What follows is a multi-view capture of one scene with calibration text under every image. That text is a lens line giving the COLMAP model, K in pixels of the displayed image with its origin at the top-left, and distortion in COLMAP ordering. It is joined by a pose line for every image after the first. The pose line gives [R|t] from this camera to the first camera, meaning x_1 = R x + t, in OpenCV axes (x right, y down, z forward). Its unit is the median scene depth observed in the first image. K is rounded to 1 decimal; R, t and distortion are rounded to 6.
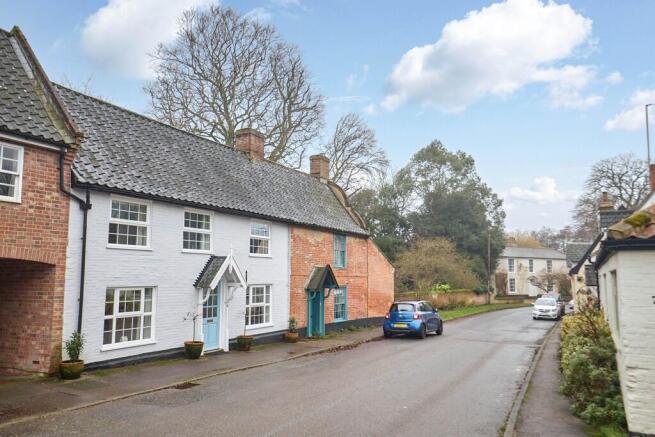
lens RADIAL K [[493.1, 0, 327.2], [0, 493.1, 219.2], [0, 0, 1]] dist [0.002617, 0.001345]
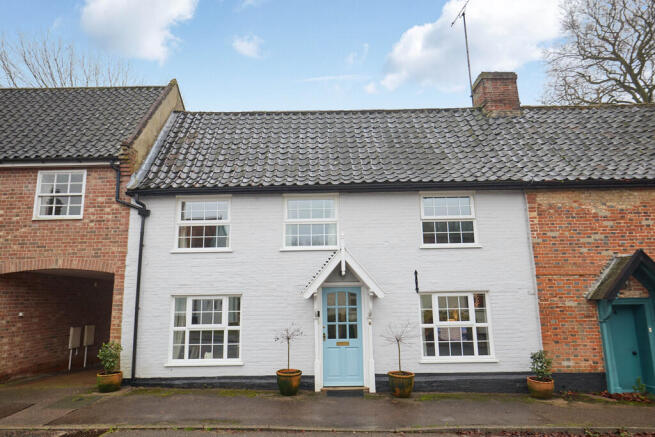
lens RADIAL K [[435.6, 0, 324.9], [0, 435.6, 199.9], [0, 0, 1]] dist [-0.006634, -0.001916]
pose [[0.465813, -0.179766, -0.866431, 0.390601], [0.119378, 0.982962, -0.139763, 0.100826], [0.876794, -0.038329, 0.479336, 0.797514]]
